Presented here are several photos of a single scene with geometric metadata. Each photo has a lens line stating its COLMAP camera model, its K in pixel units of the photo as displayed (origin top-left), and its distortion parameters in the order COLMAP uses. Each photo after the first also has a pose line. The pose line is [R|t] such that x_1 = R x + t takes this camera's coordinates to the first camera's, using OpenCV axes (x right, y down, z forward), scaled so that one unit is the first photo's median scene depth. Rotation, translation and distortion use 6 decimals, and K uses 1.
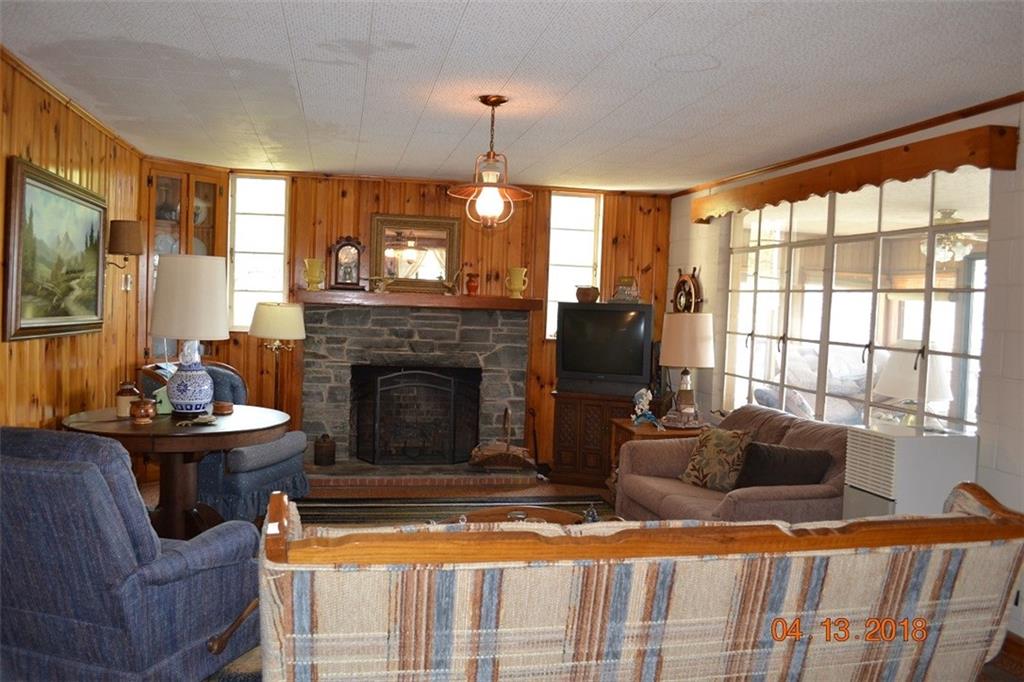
lens RADIAL K [[824.1, 0, 508.1], [0, 824.1, 342.8], [0, 0, 1]] dist [-0.082053, 0.016217]
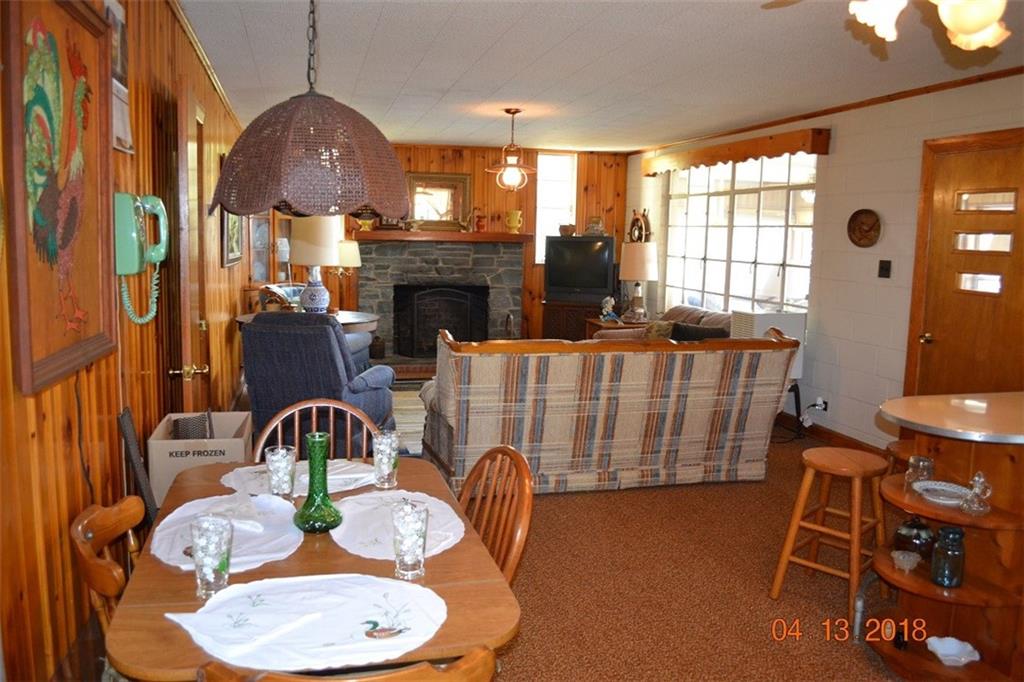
lens RADIAL K [[824.1, 0, 505.4], [0, 824.1, 341.7], [0, 0, 1]] dist [-0.082053, 0.016217]
pose [[0.999041, -0.021920, 0.037894, -0.062220], [0.018735, 0.996417, 0.082470, 0.011750], [-0.039566, -0.081681, 0.995873, -0.375699]]
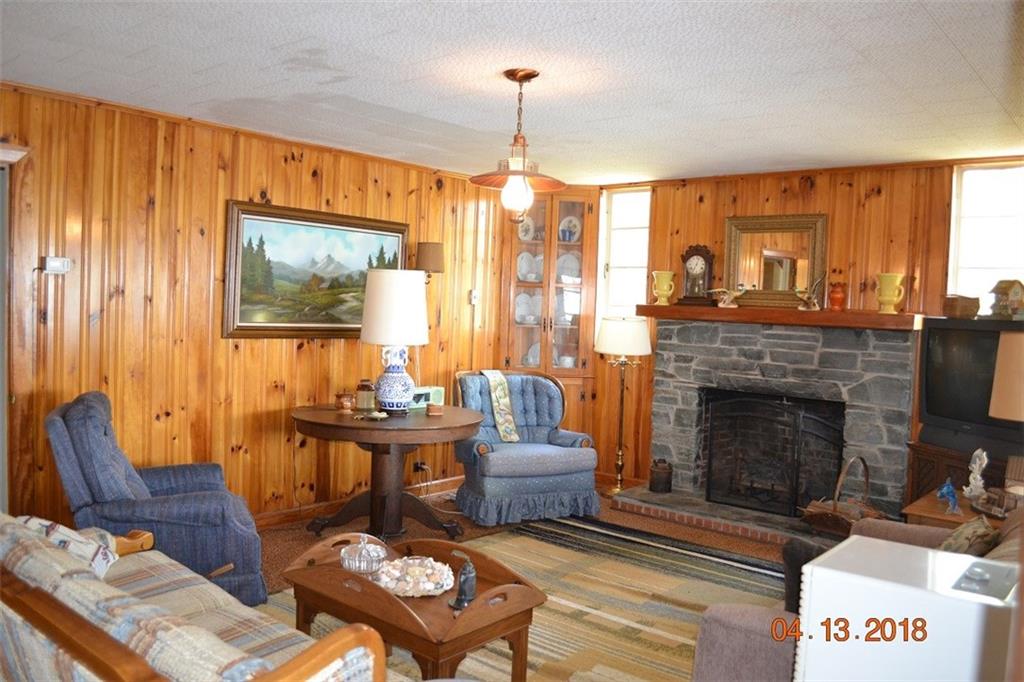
lens RADIAL K [[824.1, 0, 511.2], [0, 824.1, 343.9], [0, 0, 1]] dist [-0.082053, 0.016217]
pose [[0.617059, 0.026837, -0.786459, 0.402916], [-0.051048, 0.998678, -0.005973, -0.004445], [0.785259, 0.043833, 0.617613, 0.287837]]
